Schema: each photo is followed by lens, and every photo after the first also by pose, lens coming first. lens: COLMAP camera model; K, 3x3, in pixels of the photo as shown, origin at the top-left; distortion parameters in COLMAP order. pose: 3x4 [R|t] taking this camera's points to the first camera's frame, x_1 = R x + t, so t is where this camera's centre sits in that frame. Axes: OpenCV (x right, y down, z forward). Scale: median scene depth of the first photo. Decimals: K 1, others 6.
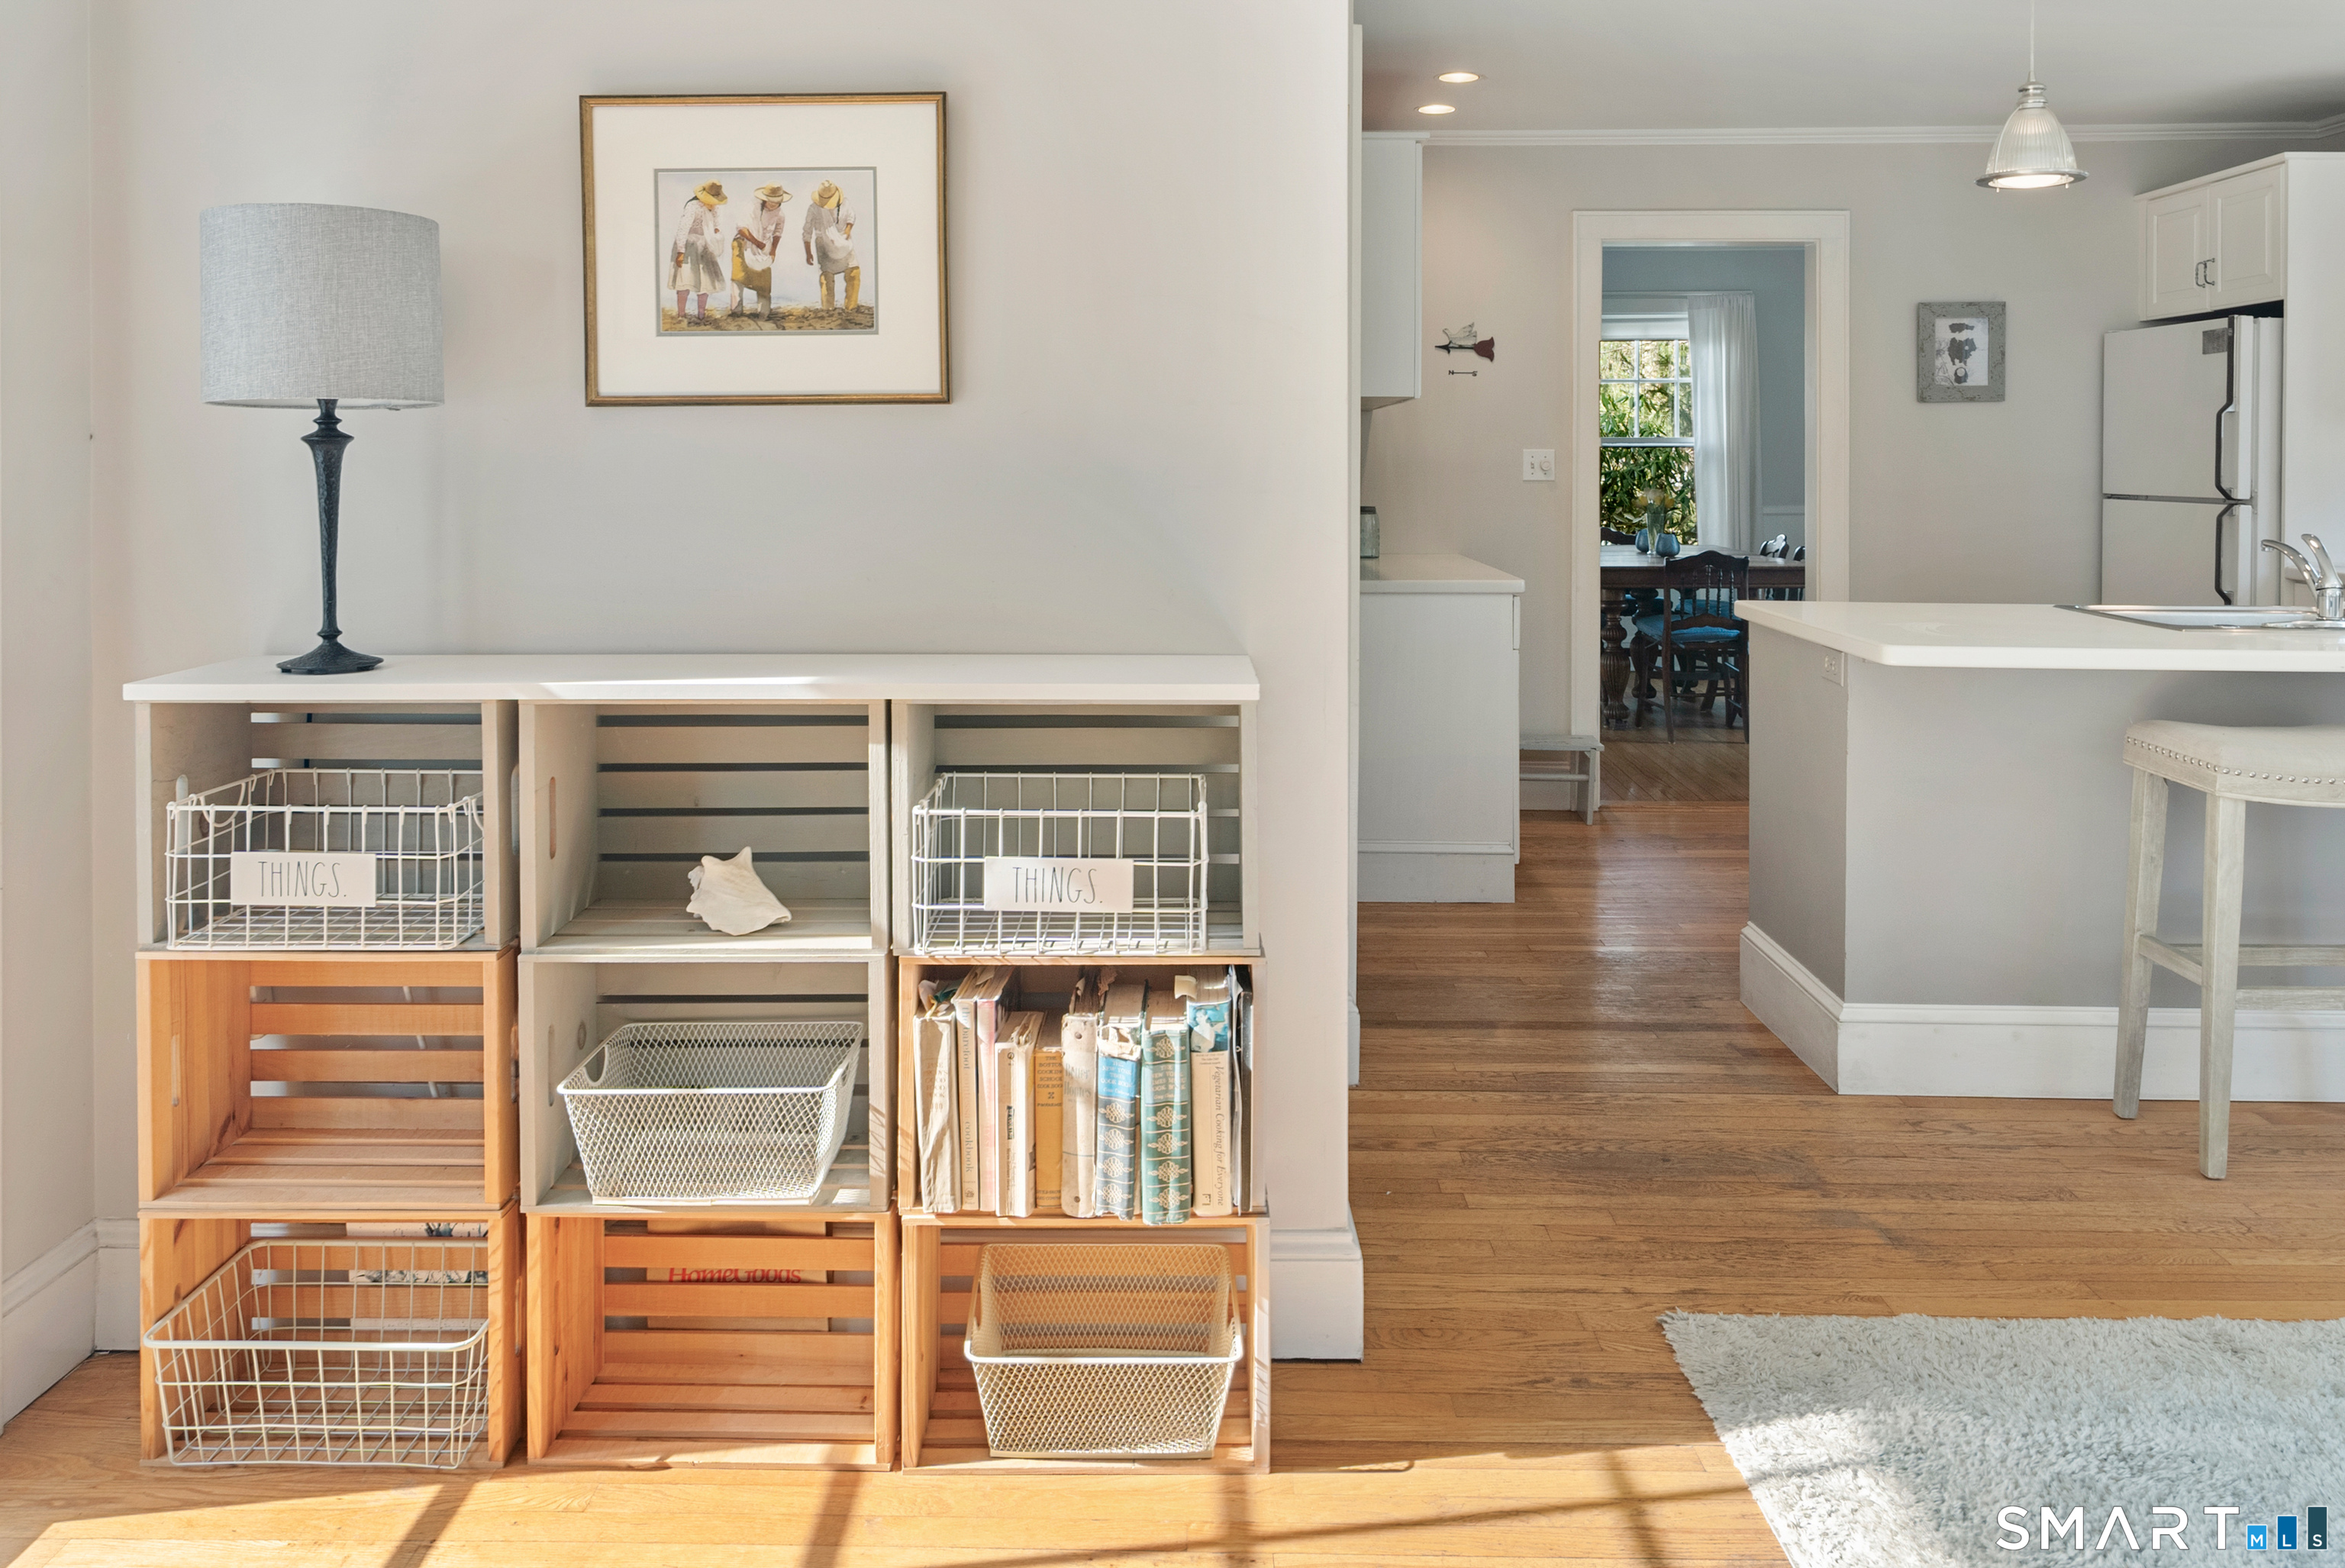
lens RADIAL K [[1768.5, 0, 1160.8], [0, 1768.5, 467.1], [0, 0, 1]] dist [0.011877, -0.005320]
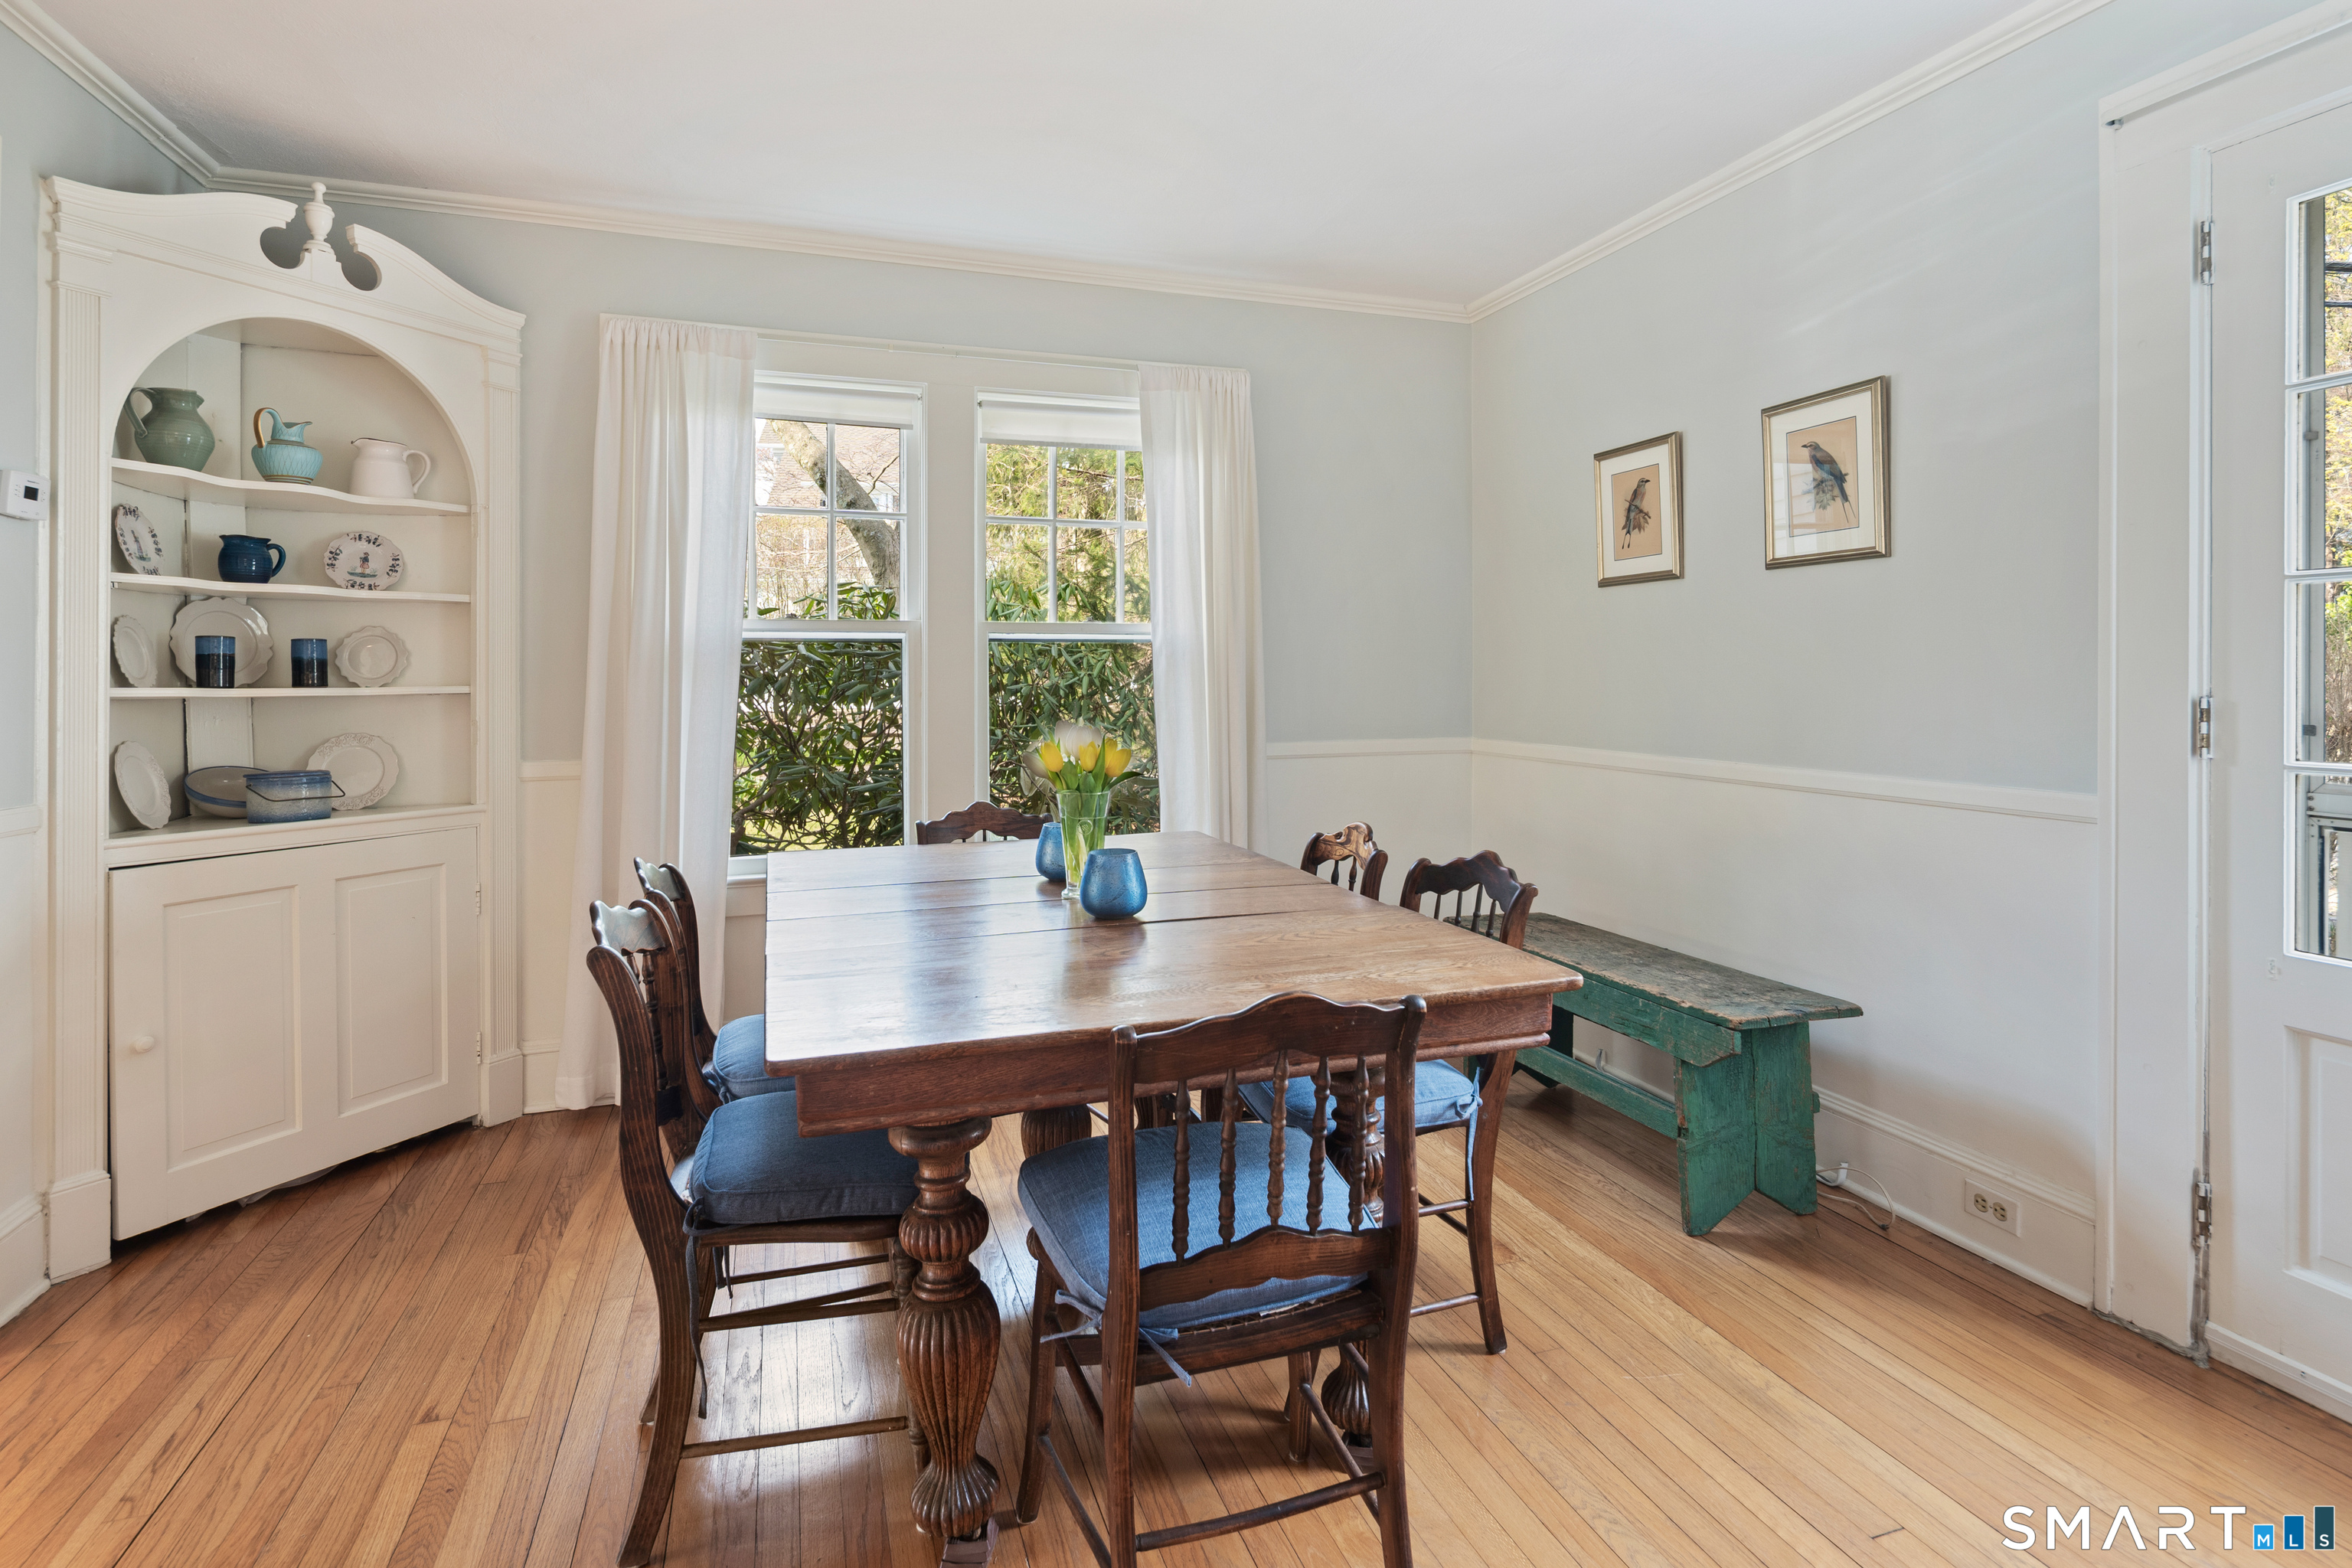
lens RADIAL K [[1170.2, 0, 1178.2], [0, 1170.2, 684.4], [0, 0, 1]] dist [0.008001, -0.005620]
pose [[0.939814, -0.004919, 0.341652, 0.297618], [0.006530, 0.999972, -0.003566, 0.005610], [-0.341625, 0.005583, 0.939820, 1.056732]]
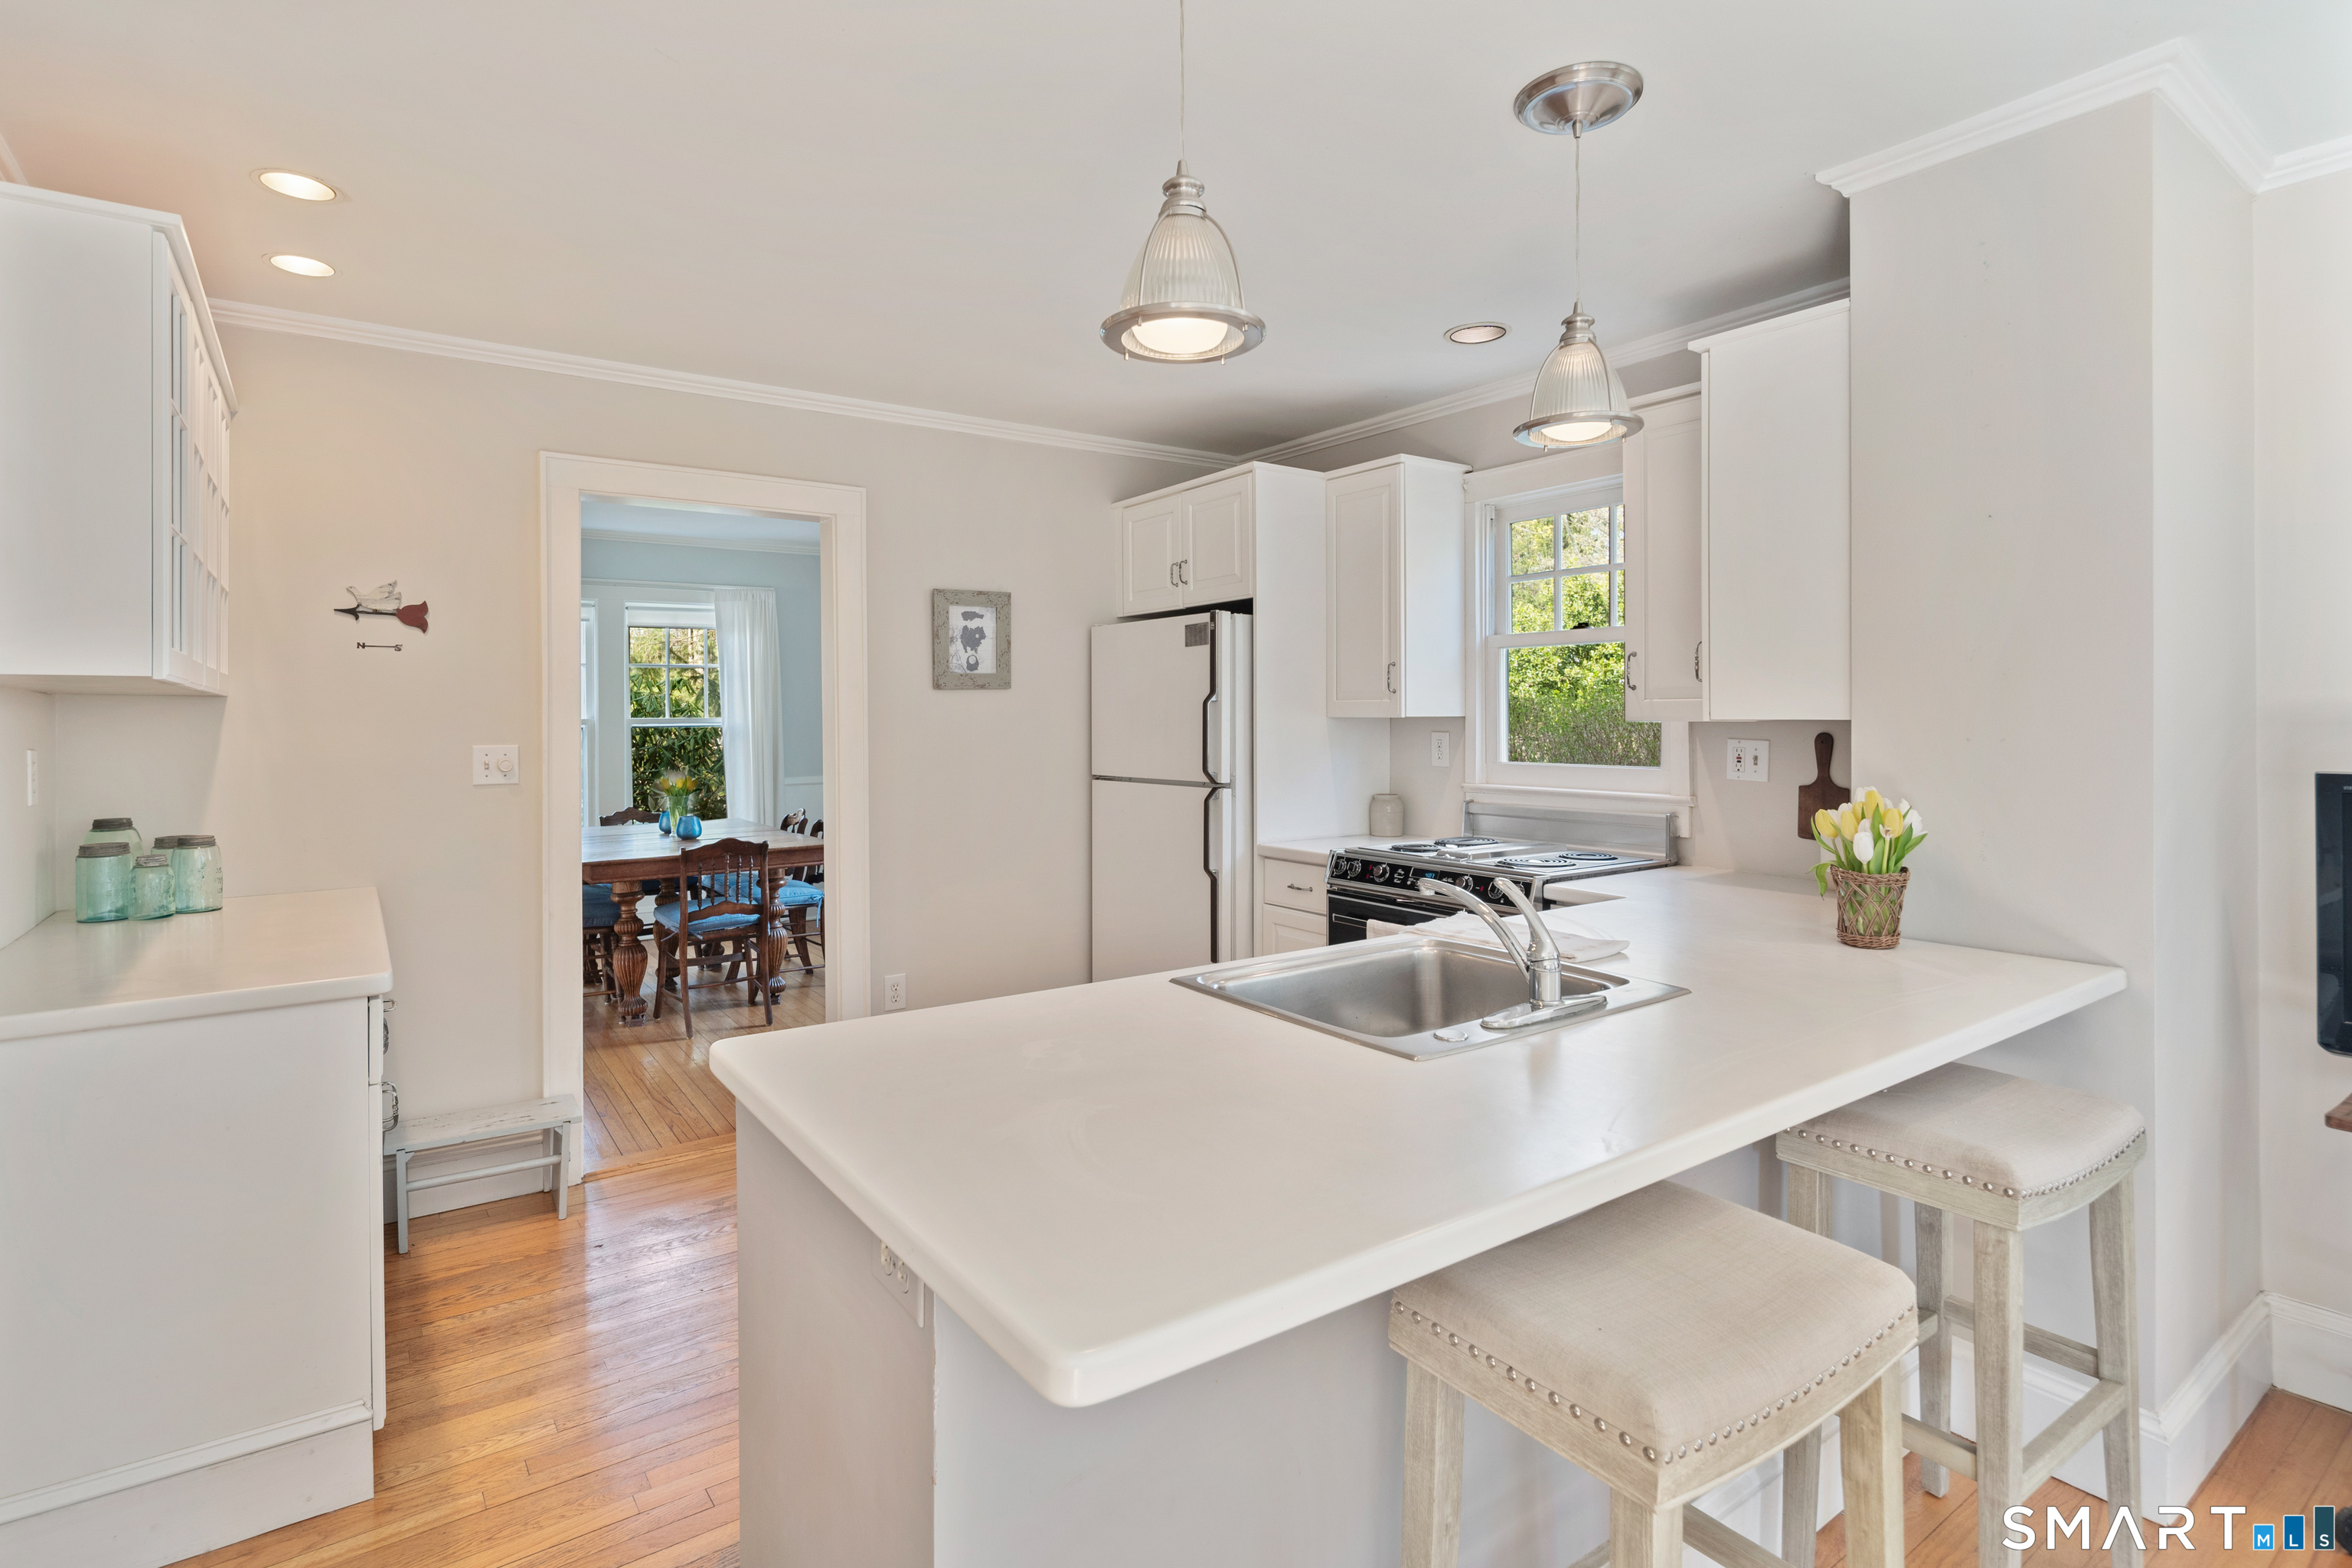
lens RADIAL K [[1156.6, 0, 1174.7], [0, 1156.6, 715.0], [0, 0, 1]] dist [0.001600, -0.001197]
pose [[0.797493, -0.006601, 0.603292, 0.149818], [0.013215, 0.999891, -0.006530, -0.016800], [-0.603183, 0.013180, 0.797494, 0.418030]]
